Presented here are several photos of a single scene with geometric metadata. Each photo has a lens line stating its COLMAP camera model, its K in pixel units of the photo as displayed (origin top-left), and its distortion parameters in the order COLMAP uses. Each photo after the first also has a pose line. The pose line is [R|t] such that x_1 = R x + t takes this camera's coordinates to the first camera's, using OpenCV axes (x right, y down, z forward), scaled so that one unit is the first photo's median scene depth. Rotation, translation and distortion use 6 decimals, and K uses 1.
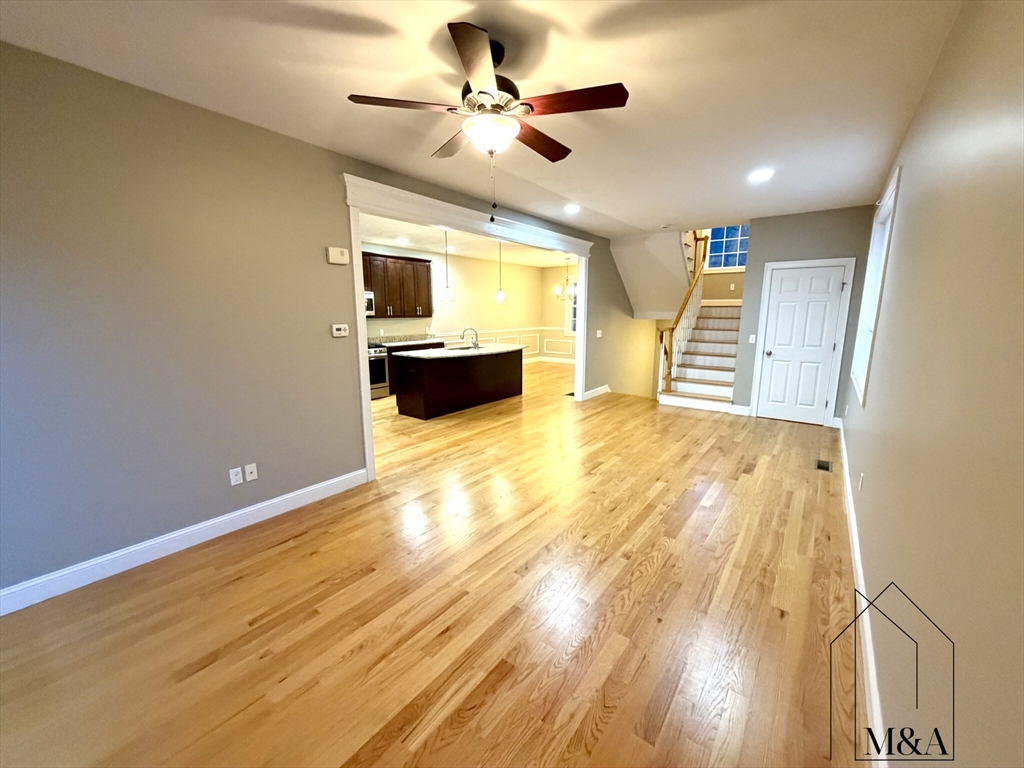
lens RADIAL K [[409.1, 0, 515.0], [0, 409.1, 383.5], [0, 0, 1]] dist [0.000511, 0.000001]
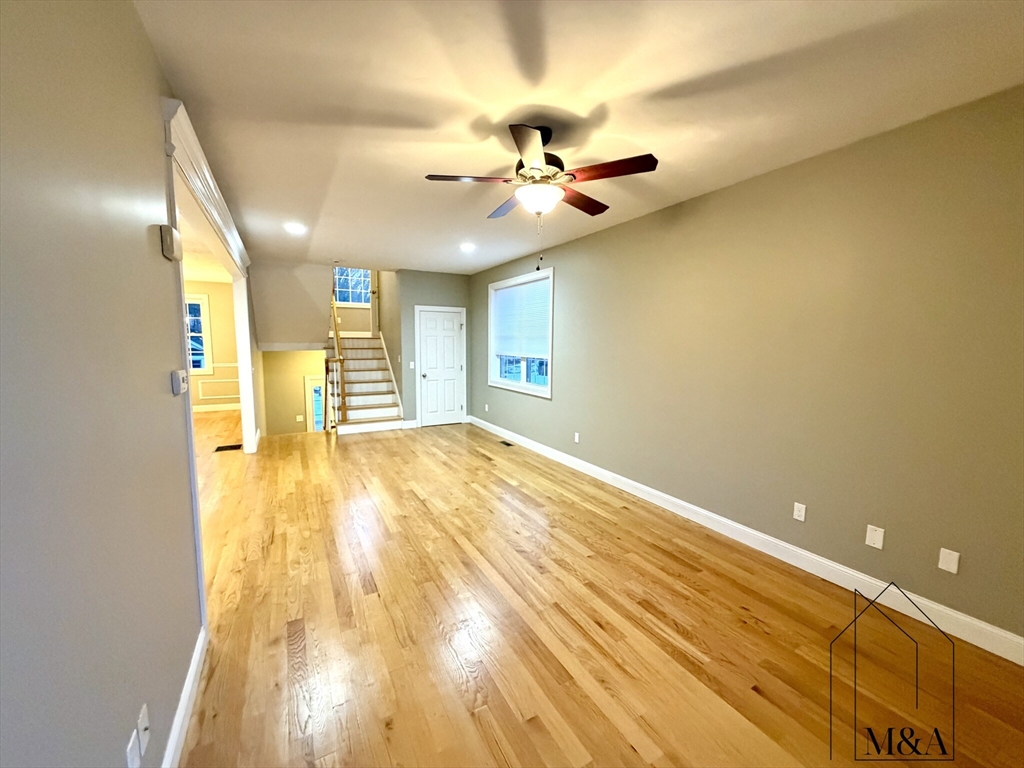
lens RADIAL K [[408.7, 0, 510.1], [0, 408.7, 385.0], [0, 0, 1]] dist [-0.000074, 0.000517]
pose [[0.409742, -0.093099, 0.907438, -0.526002], [0.153151, 0.987679, 0.032178, -0.054864], [-0.899253, 0.125790, 0.418952, 0.279847]]
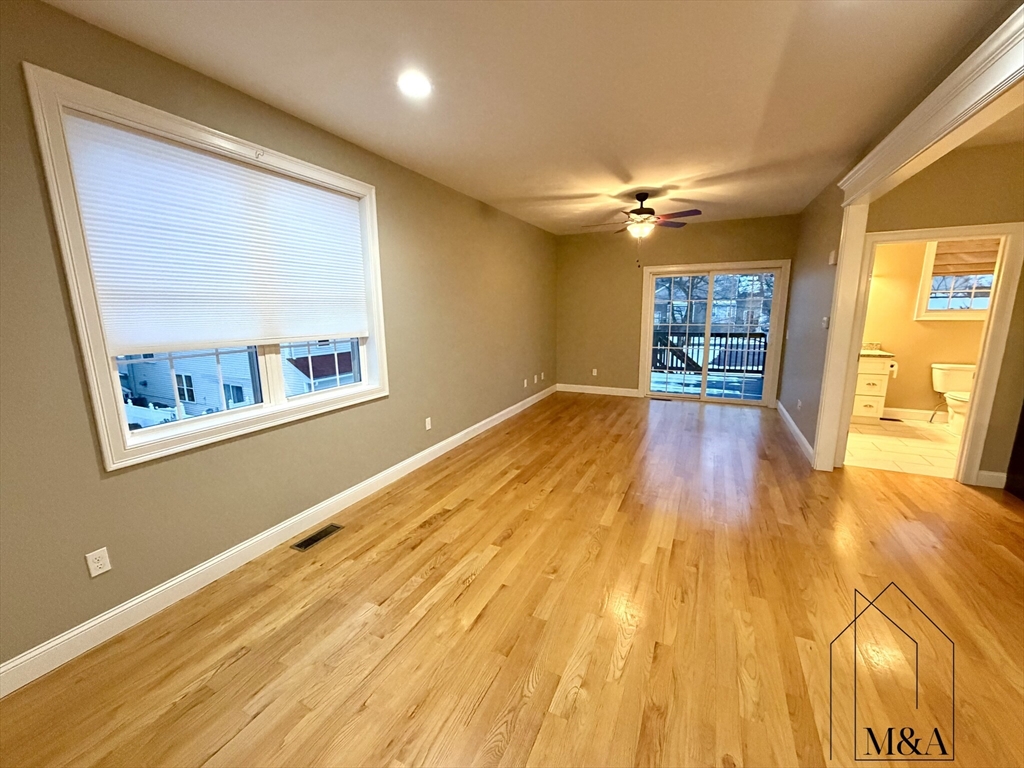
lens RADIAL K [[410.3, 0, 508.7], [0, 410.3, 384.1], [0, 0, 1]] dist [-0.000227, 0.000005]
pose [[-0.981550, 0.047133, -0.185307, 0.483959], [-0.020877, 0.936931, 0.348892, -0.252693], [0.190064, 0.346323, -0.918660, 1.401371]]
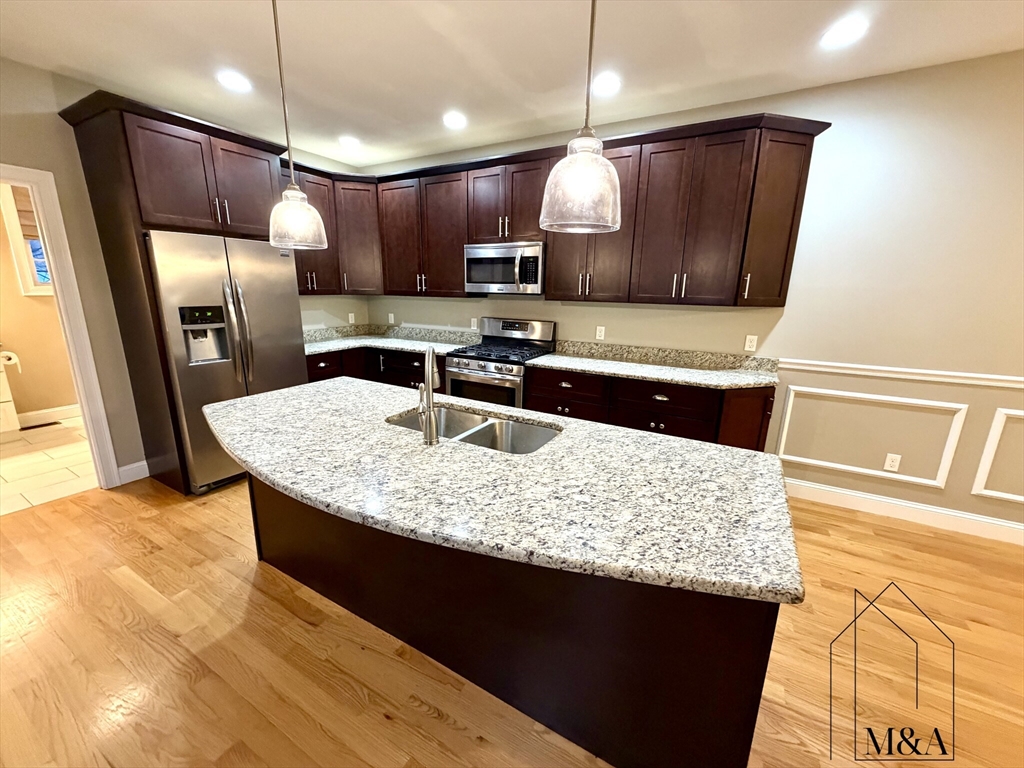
lens RADIAL K [[408.0, 0, 508.9], [0, 408.0, 383.6], [0, 0, 1]] dist [0.000643, 0.000144]
pose [[0.127847, 0.230967, -0.964525, 0.184815], [-0.191642, 0.959931, 0.204465, -0.243753], [0.973103, 0.158703, 0.166987, 1.408050]]
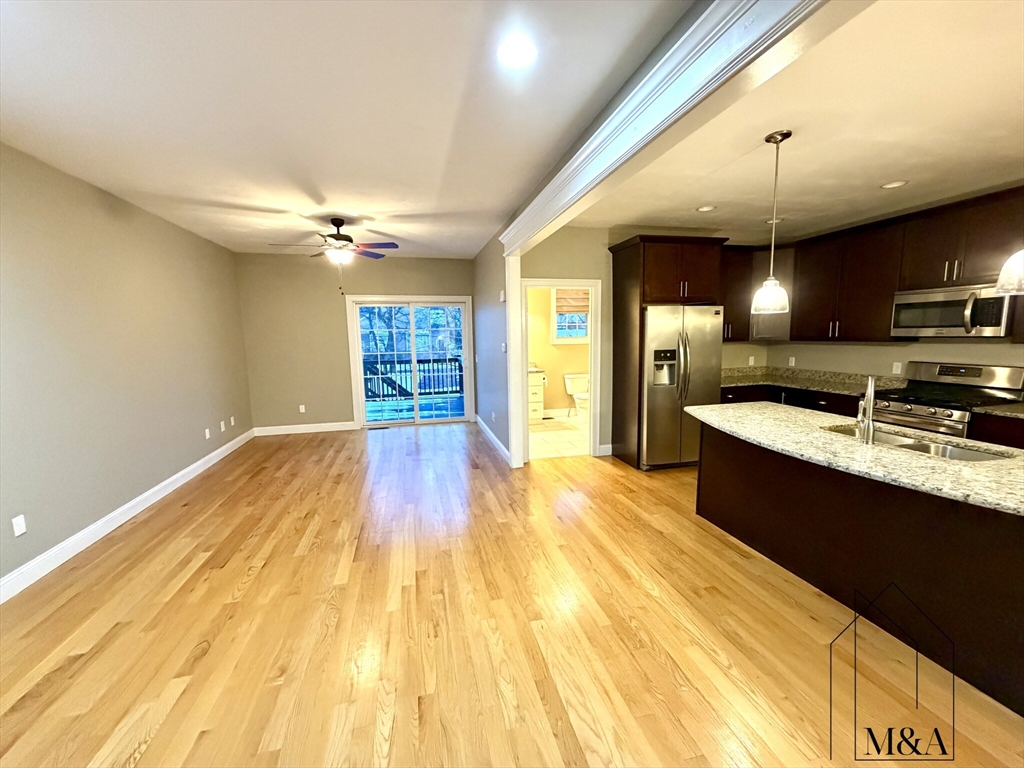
lens RADIAL K [[408.7, 0, 510.1], [0, 408.7, 385.0], [0, 0, 1]] dist [-0.000074, 0.000517]
pose [[-0.632946, 0.107675, -0.766672, 0.478091], [-0.119323, 0.964881, 0.234022, -0.243380], [0.764946, 0.239605, -0.597869, 1.361023]]
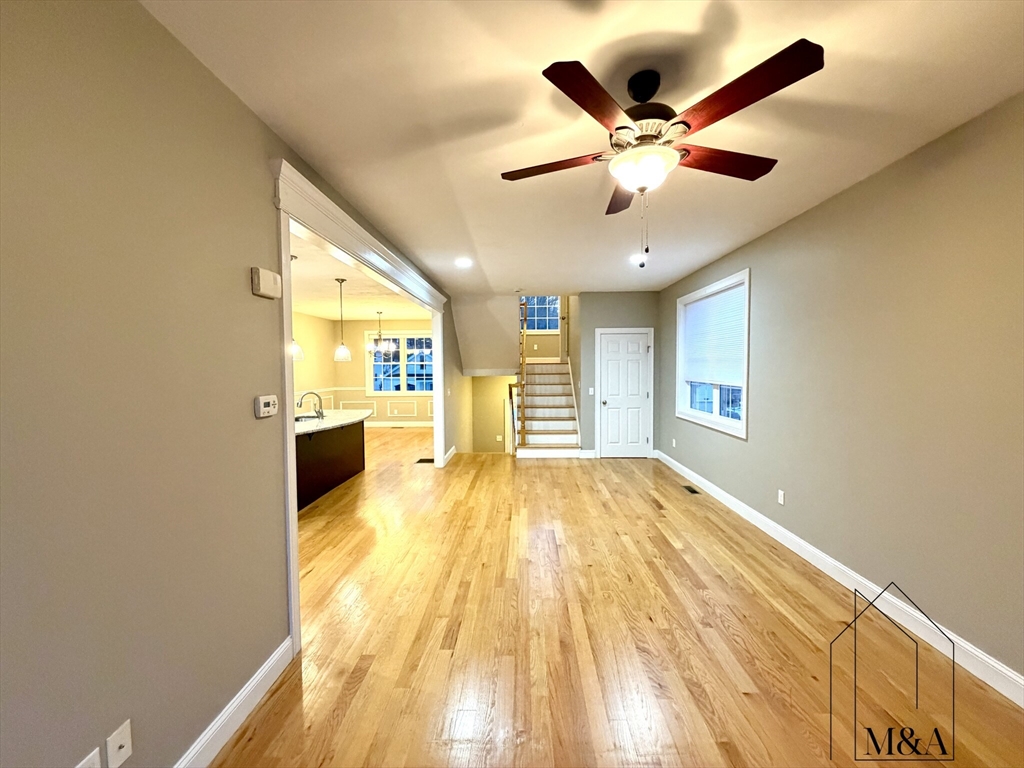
lens RADIAL K [[409.1, 0, 515.0], [0, 409.1, 383.5], [0, 0, 1]] dist [0.000511, 0.000001]
pose [[0.811331, -0.029782, 0.583827, -0.344253], [0.109179, 0.988849, -0.101281, -0.045056], [-0.574301, 0.145914, 0.805536, 0.226054]]
